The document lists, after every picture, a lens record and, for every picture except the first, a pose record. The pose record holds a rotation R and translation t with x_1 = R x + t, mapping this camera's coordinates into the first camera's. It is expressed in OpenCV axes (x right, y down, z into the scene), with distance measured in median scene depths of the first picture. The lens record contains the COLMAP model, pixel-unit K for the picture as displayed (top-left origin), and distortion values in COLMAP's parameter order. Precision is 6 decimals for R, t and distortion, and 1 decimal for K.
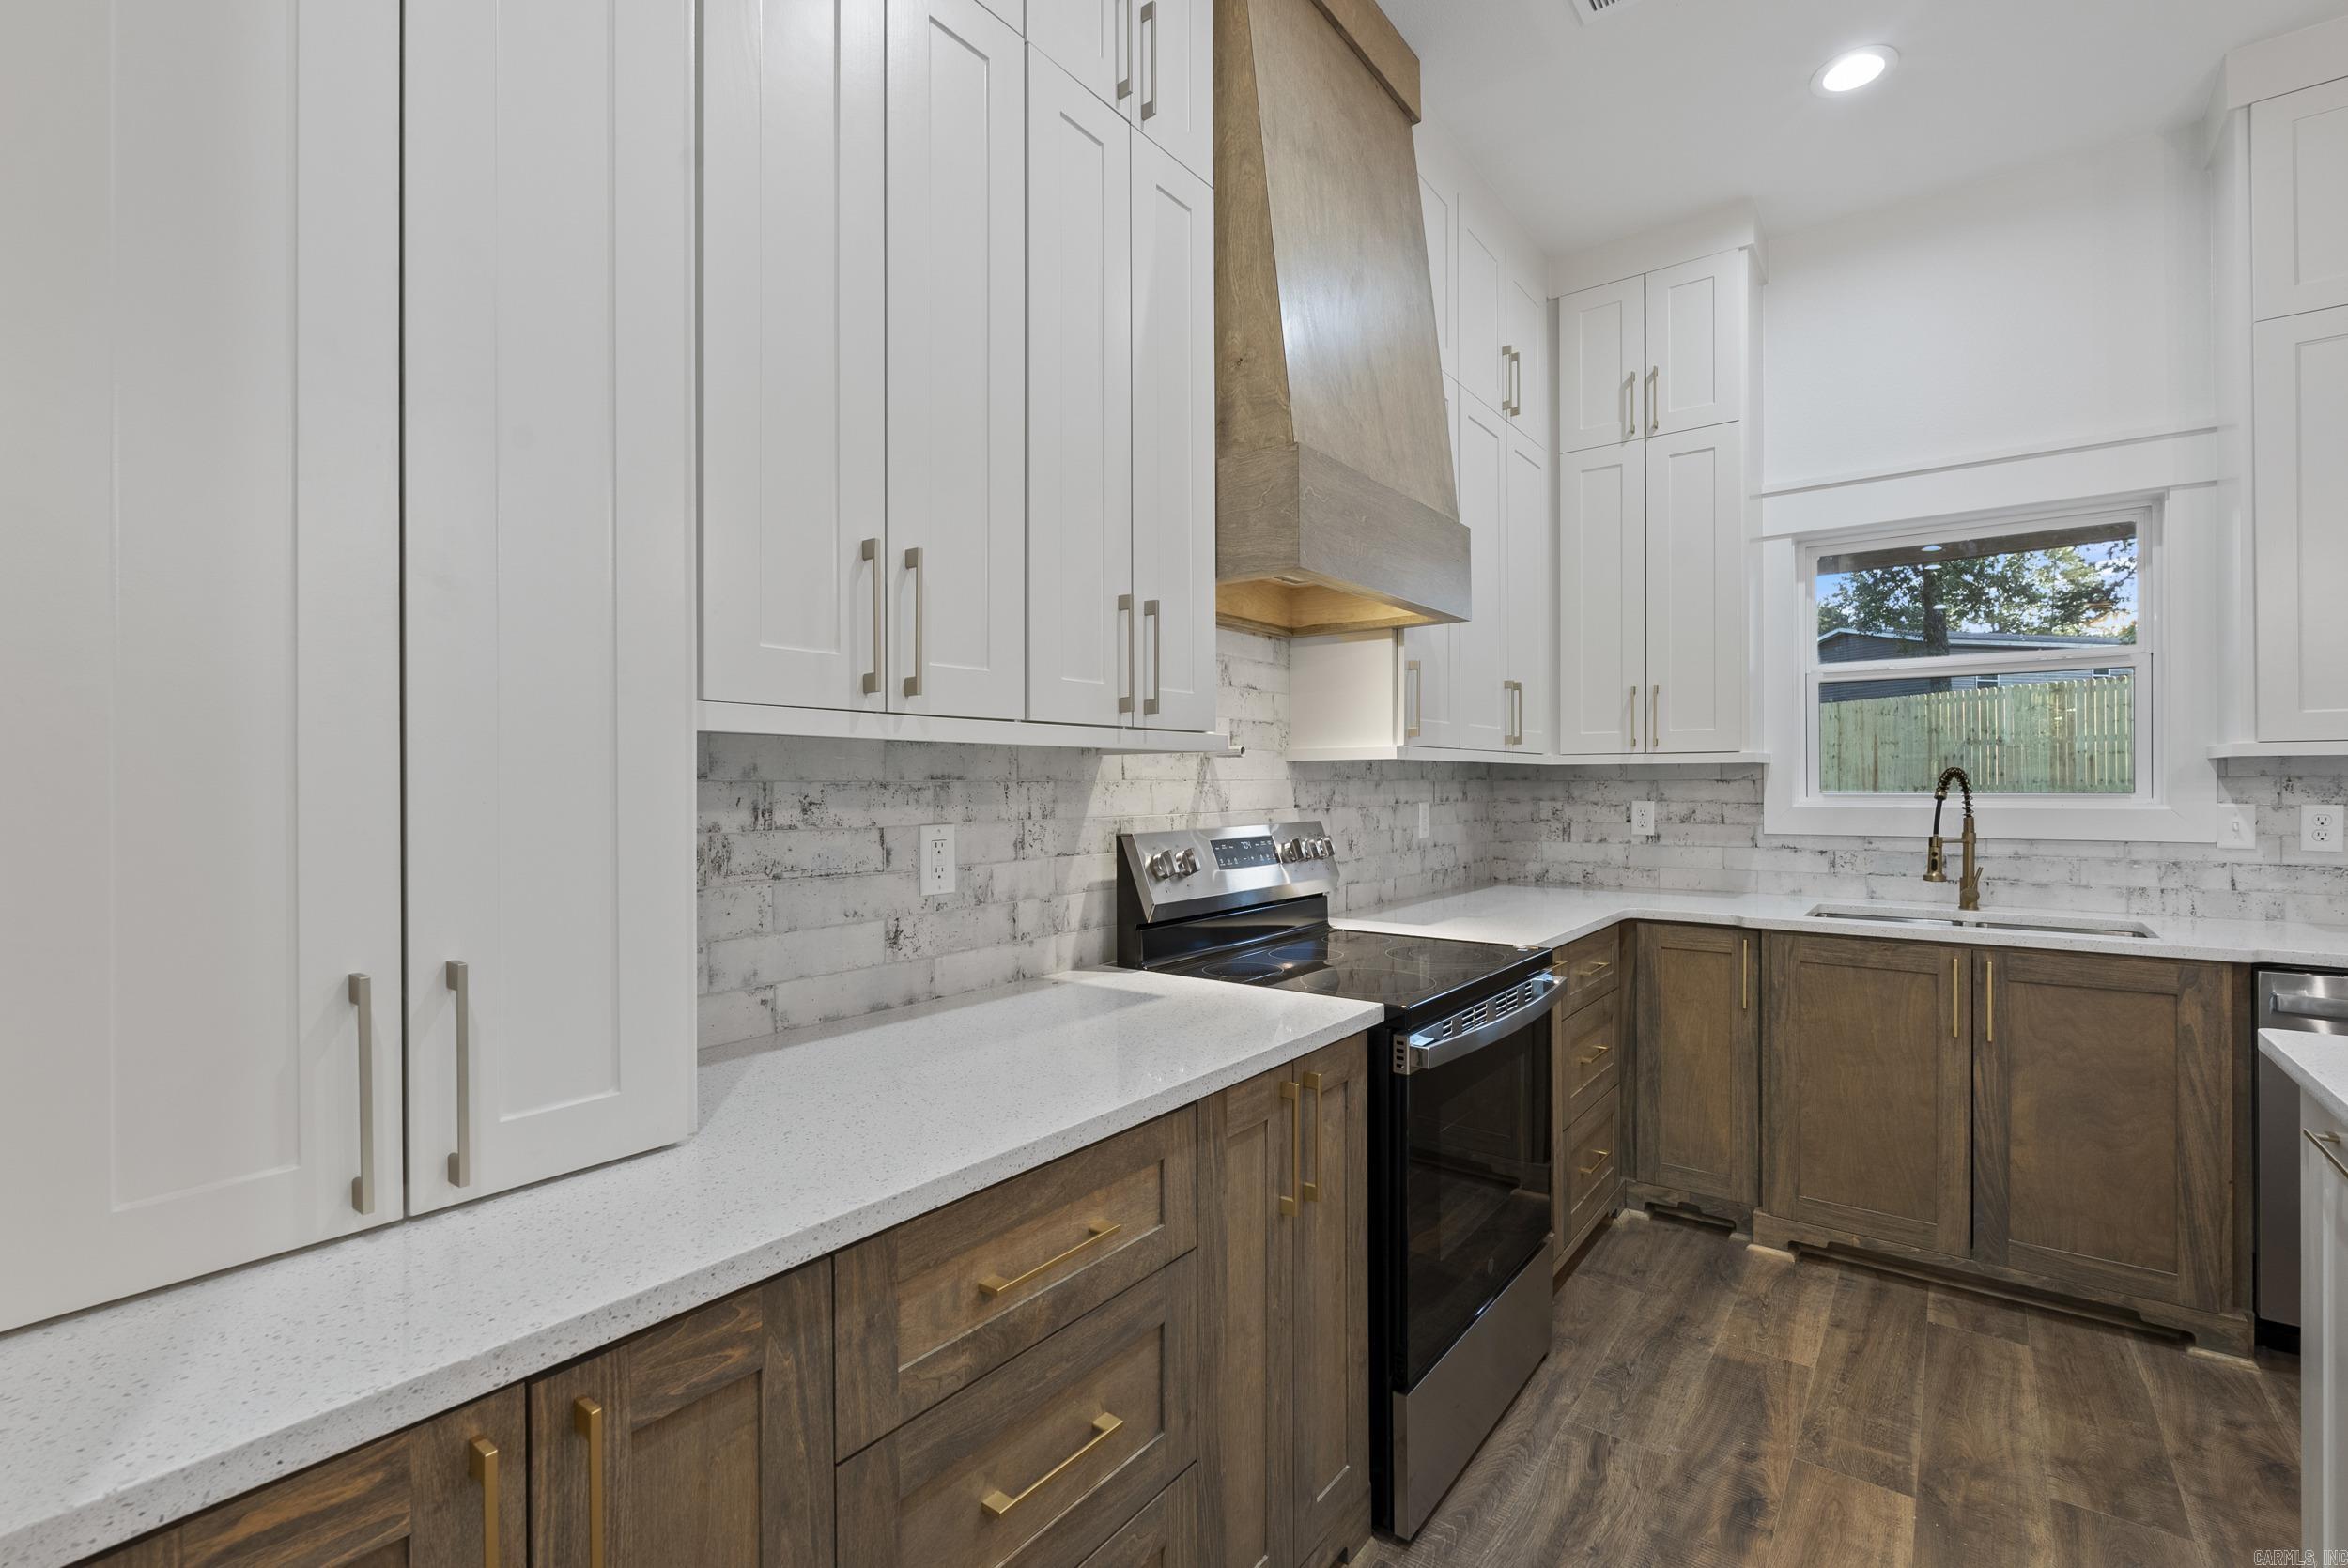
lens RADIAL K [[1036.1, 0, 1177.0], [0, 1036.1, 780.9], [0, 0, 1]] dist [-0.008364, 0.001755]
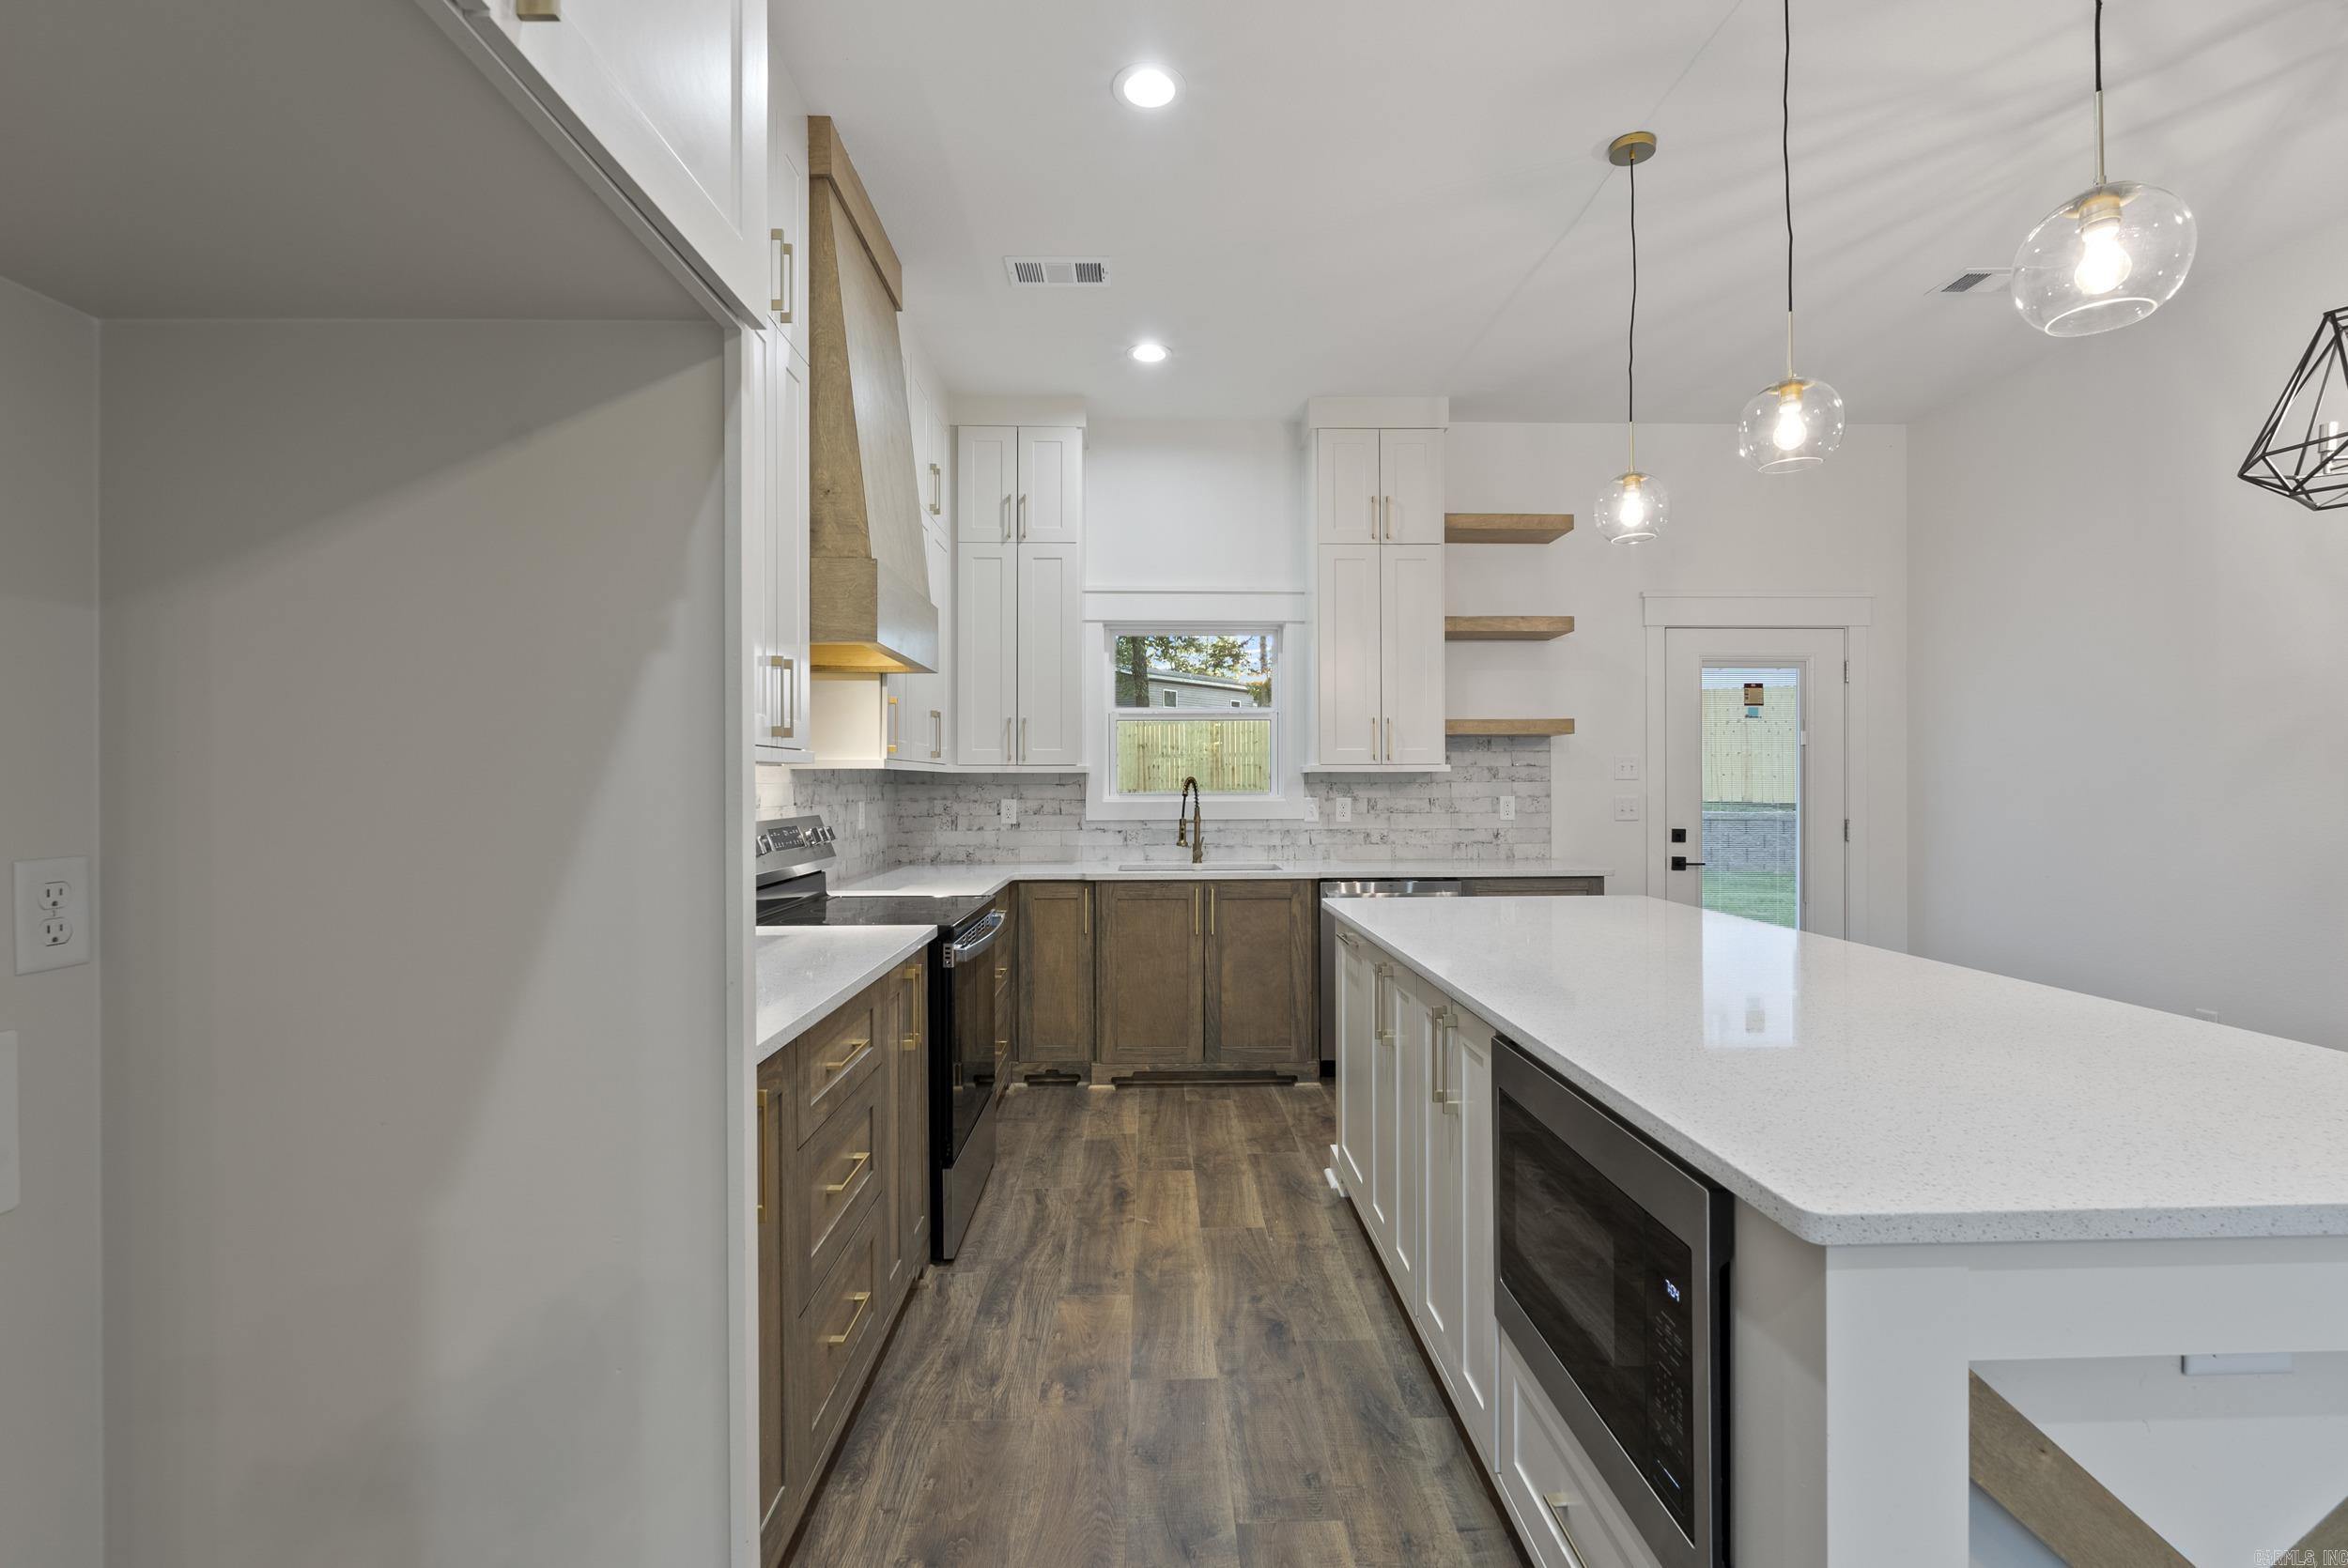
lens RADIAL K [[1036.1, 0, 1177.6], [0, 1036.1, 786.3], [0, 0, 1]] dist [-0.008364, 0.001755]
pose [[0.778516, 0.000199, 0.627625, -0.349937], [-0.001254, 0.999998, 0.001238, 0.000115], [-0.627624, -0.001751, 0.778515, -0.319343]]
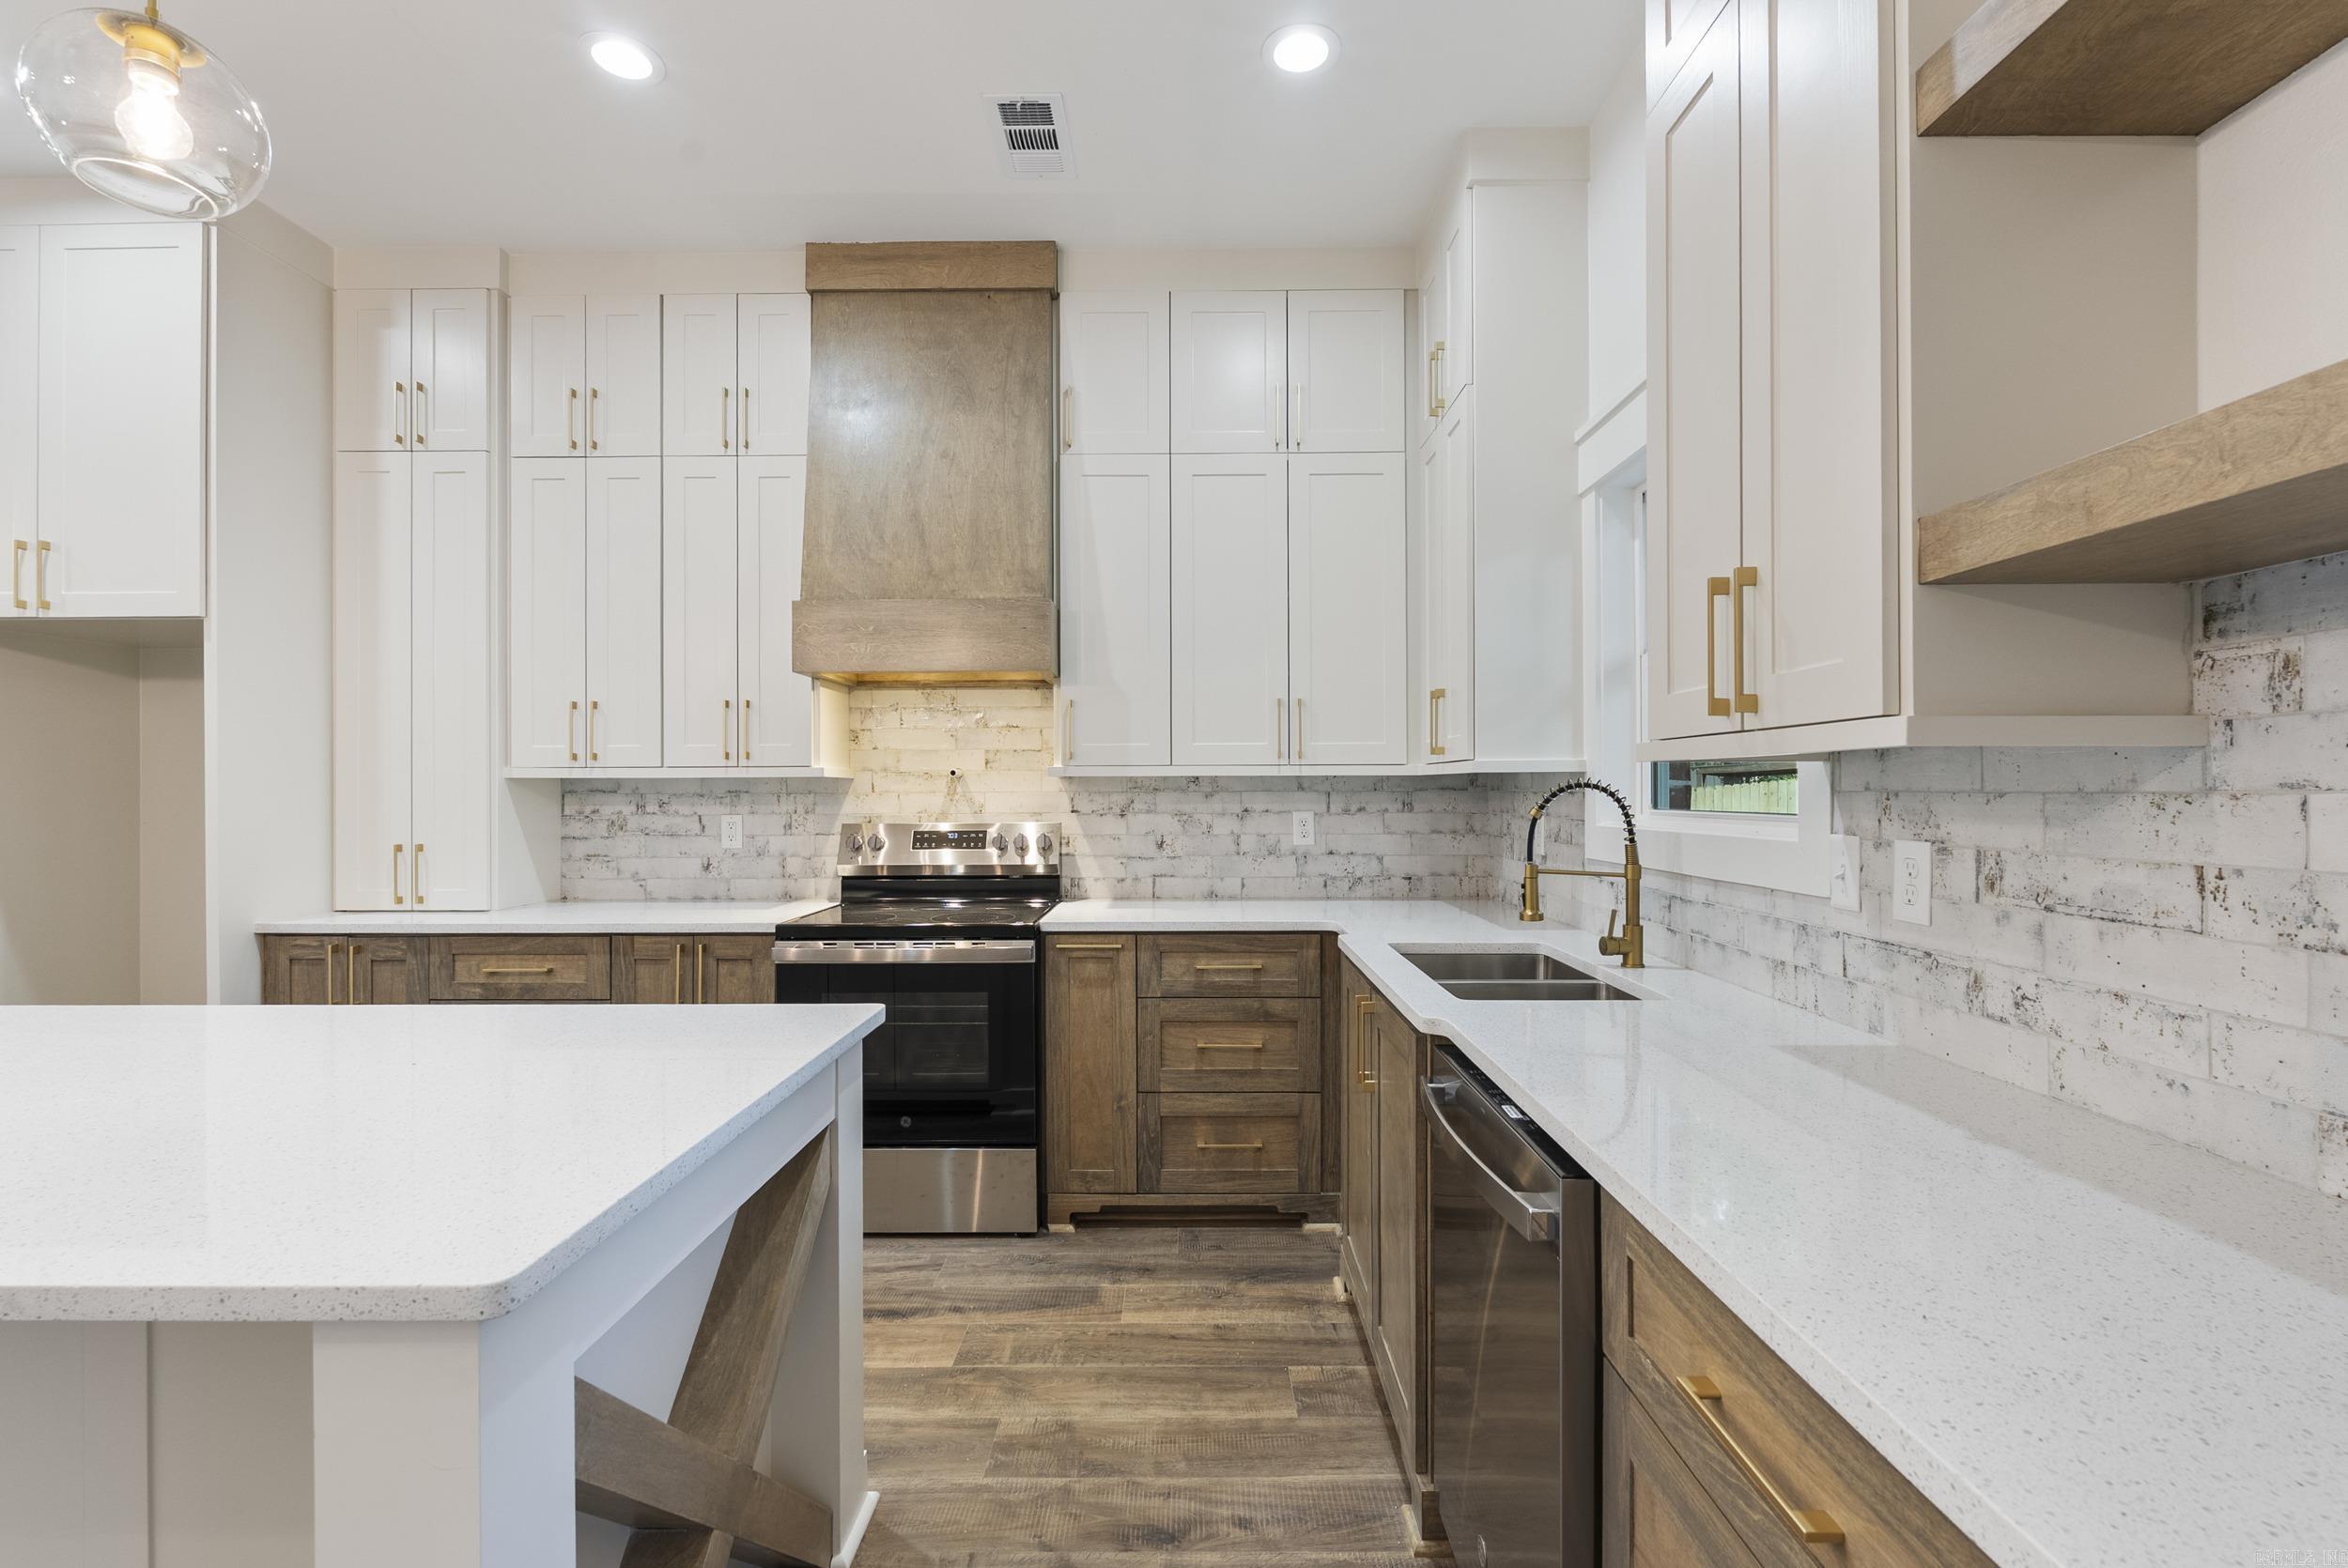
lens RADIAL K [[1036.1, 0, 1176.5], [0, 1036.1, 790.2], [0, 0, 1]] dist [-0.008364, 0.001755]
pose [[0.597635, 0.001713, -0.801766, 1.378015], [0.003230, 0.999984, 0.004544, -0.009195], [0.801762, -0.005305, 0.597620, 0.341316]]
